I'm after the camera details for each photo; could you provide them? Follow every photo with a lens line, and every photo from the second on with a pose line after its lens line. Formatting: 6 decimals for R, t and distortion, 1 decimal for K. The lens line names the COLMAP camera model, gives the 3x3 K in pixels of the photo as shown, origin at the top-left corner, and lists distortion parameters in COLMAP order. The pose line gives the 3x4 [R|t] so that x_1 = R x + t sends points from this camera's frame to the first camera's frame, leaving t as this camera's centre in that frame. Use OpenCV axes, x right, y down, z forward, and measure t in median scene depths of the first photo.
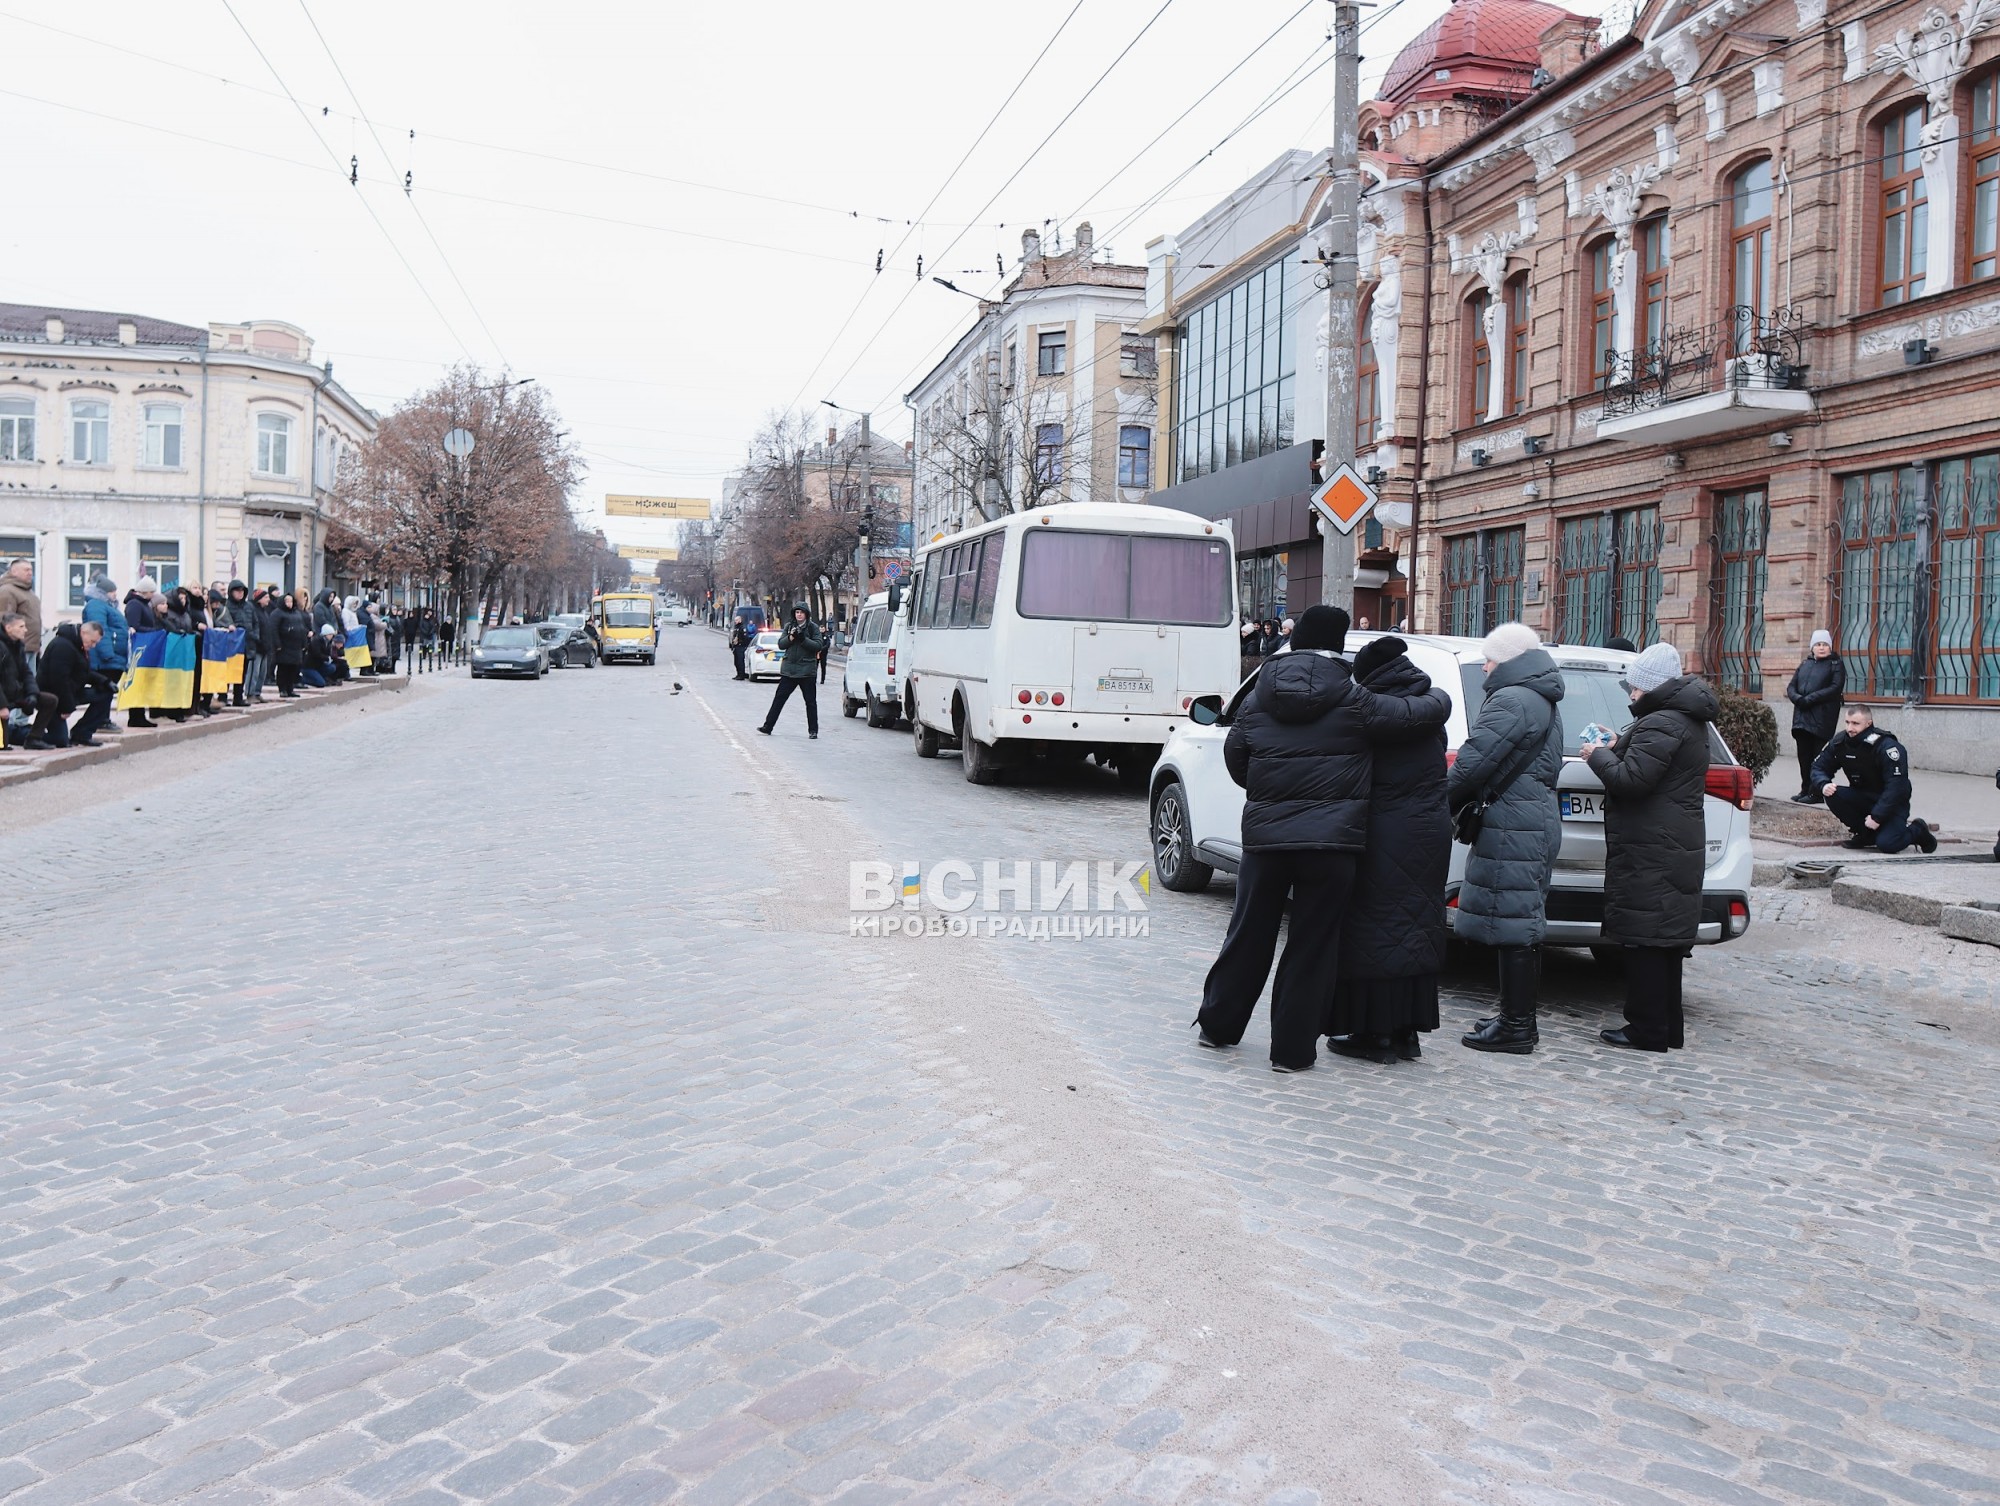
lens RADIAL K [[1674.0, 0, 994.0], [0, 1674.0, 755.9], [0, 0, 1]] dist [-0.108702, 0.071493]
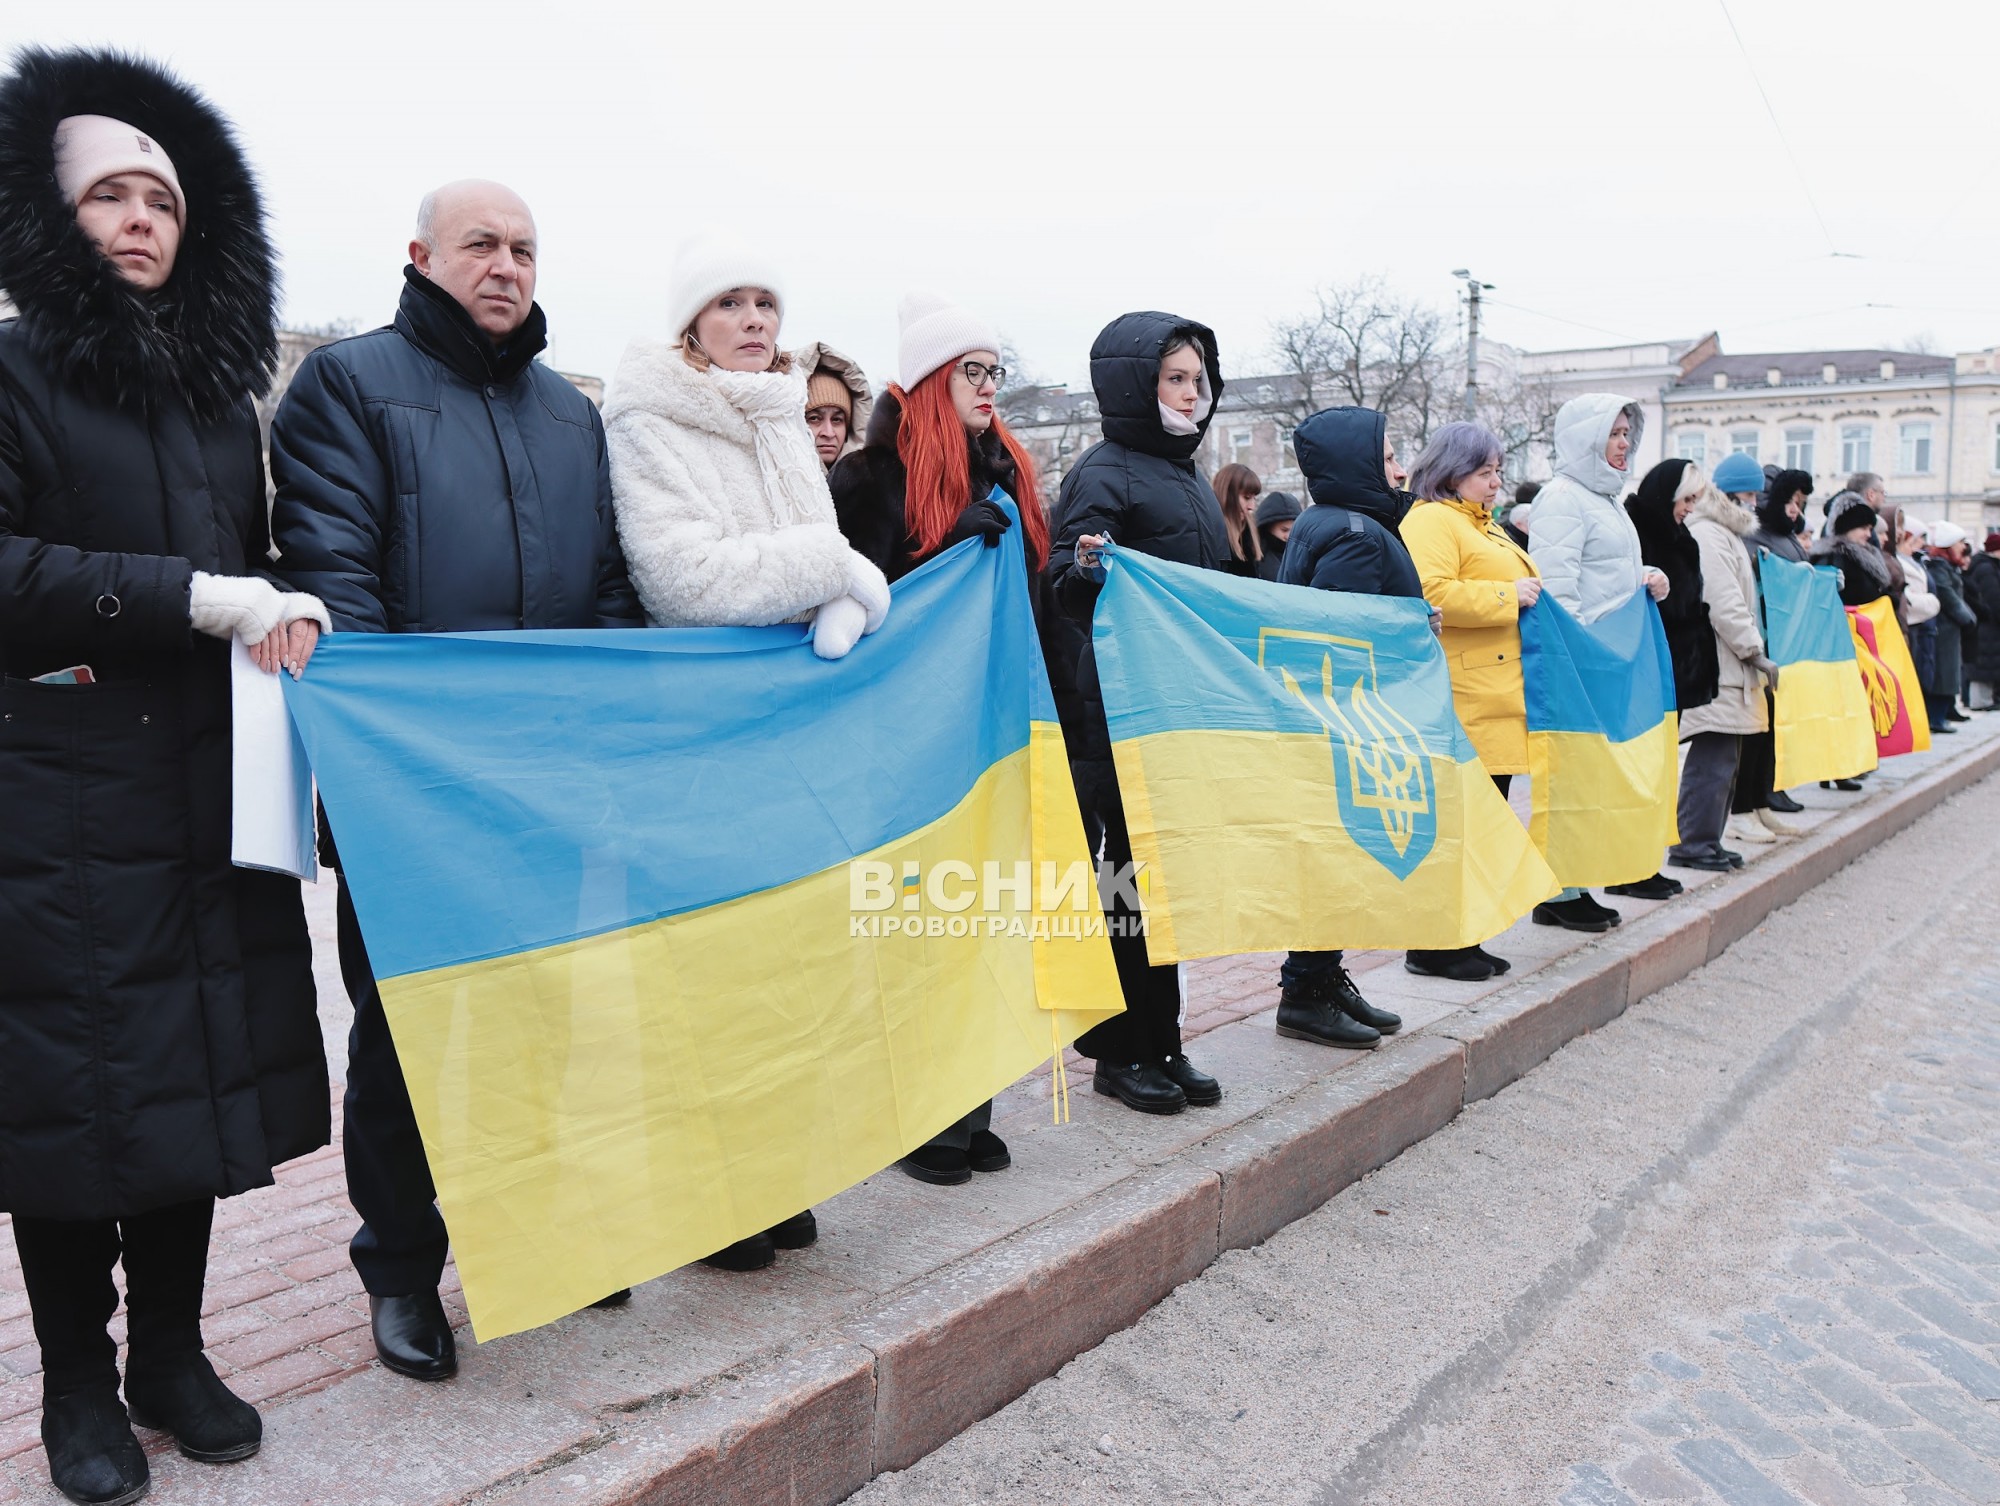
lens RADIAL K [[1674.0, 0, 996.6], [0, 1674.0, 759.0], [0, 0, 1]] dist [-0.108702, 0.071493]
pose [[0.641946, 0.039554, -0.765729, 0.003694], [-0.027826, 0.999212, 0.028287, 0.048050], [0.766245, 0.003148, 0.642541, -0.616727]]
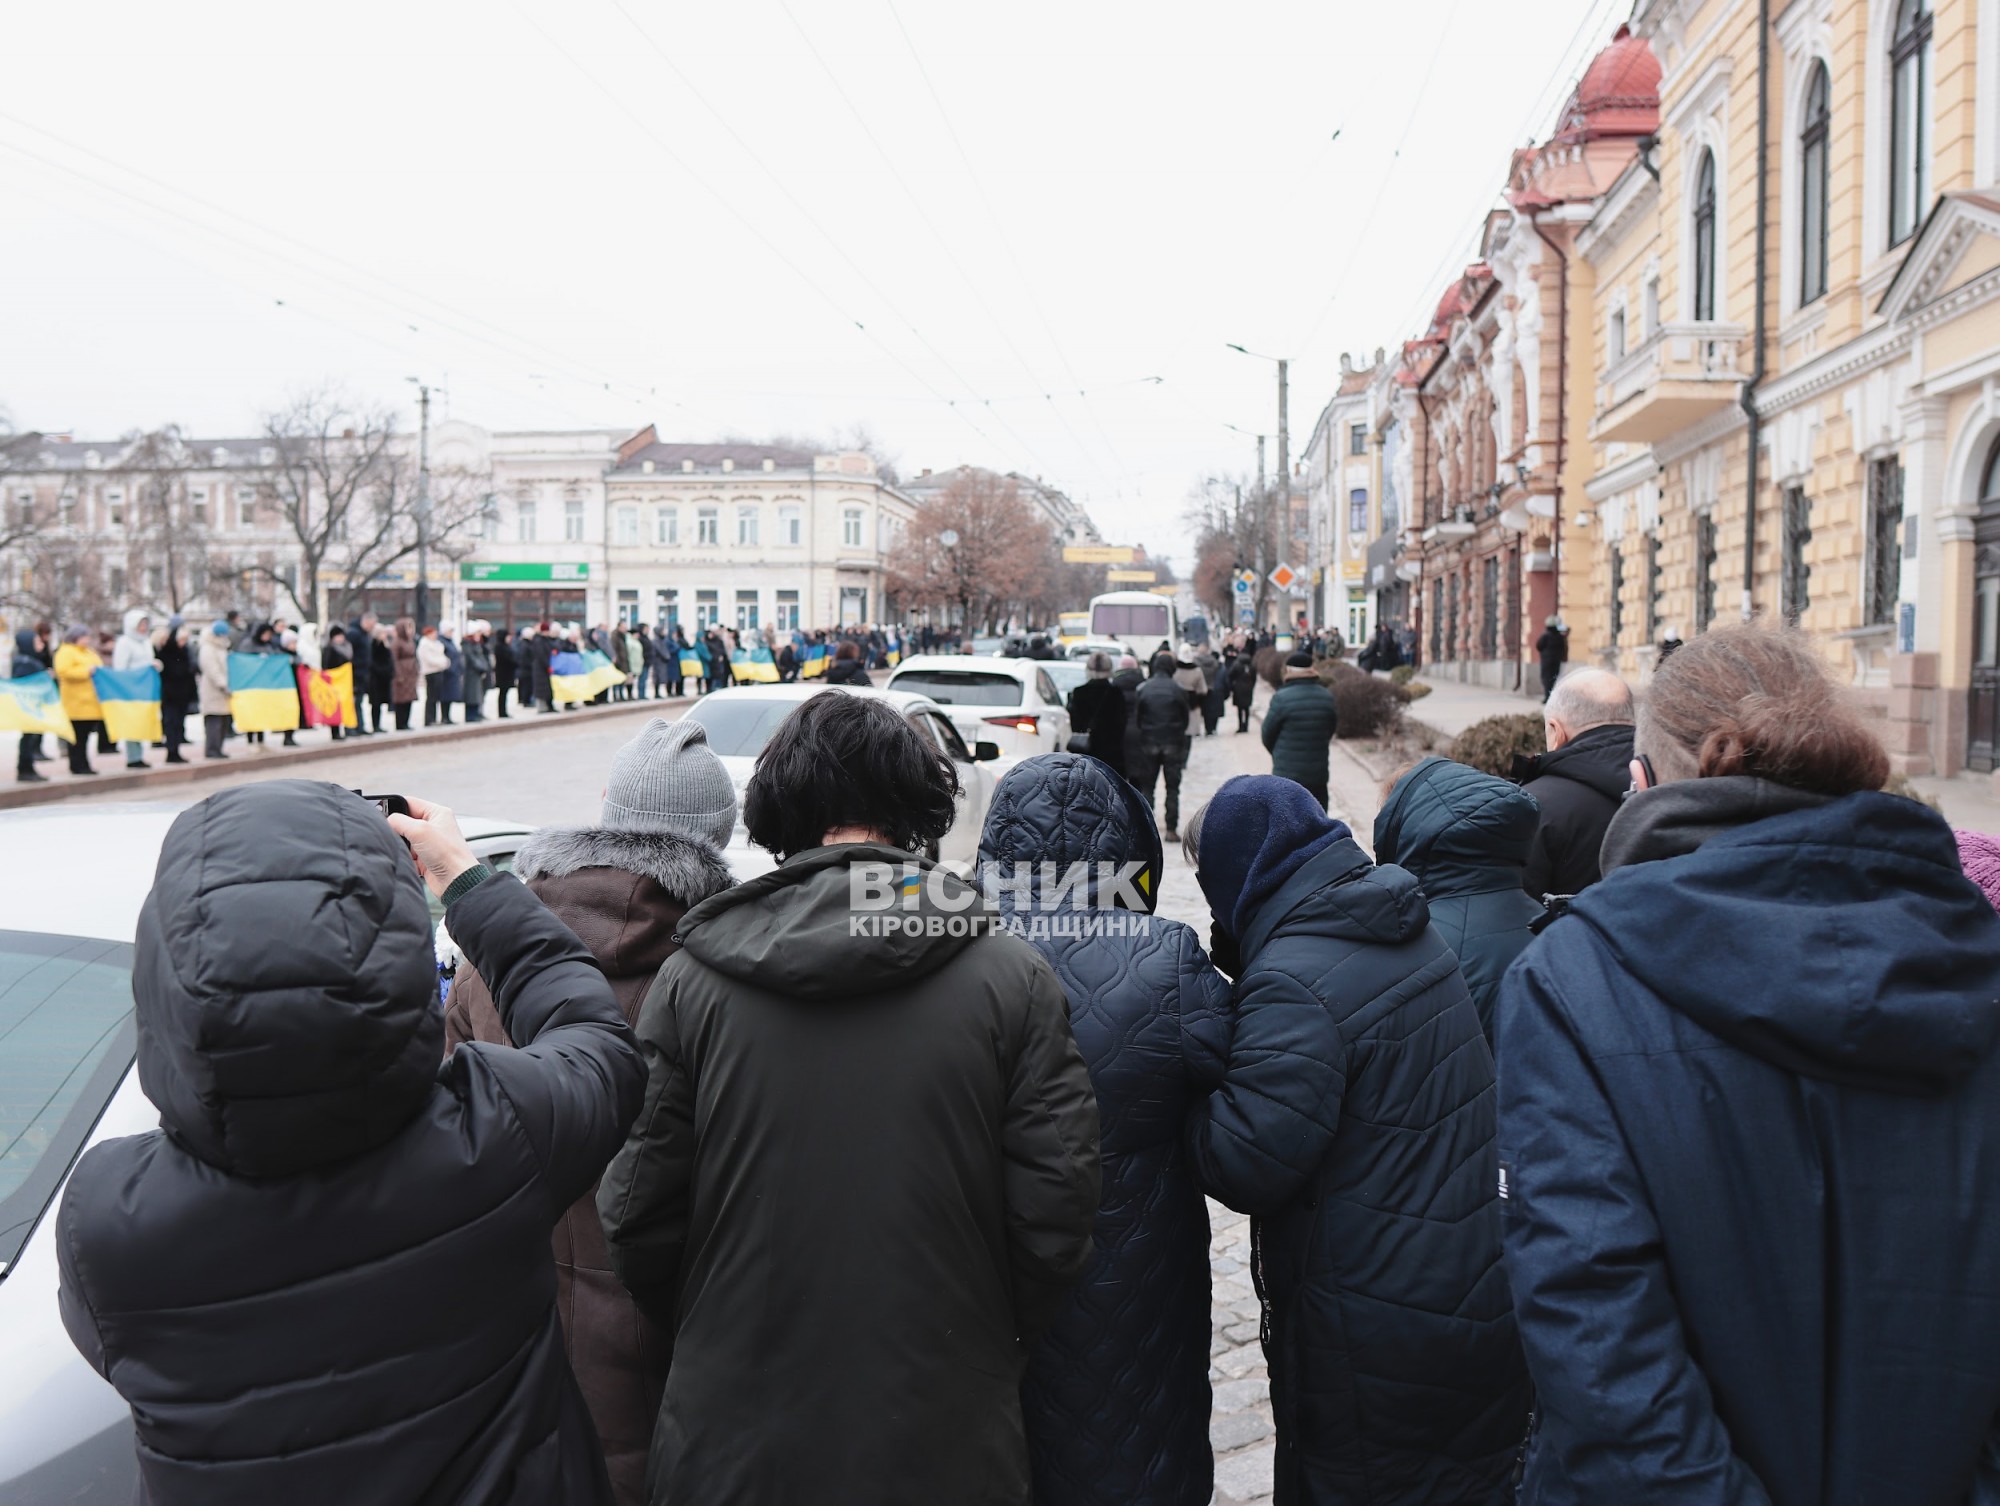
lens RADIAL K [[1674.0, 0, 998.1], [0, 1674.0, 750.3], [0, 0, 1]] dist [-0.108702, 0.071493]
pose [[0.945910, -0.003005, -0.324416, 0.417023], [0.001480, 0.999987, -0.004948, 0.067369], [0.324426, 0.004201, 0.945902, -0.928846]]
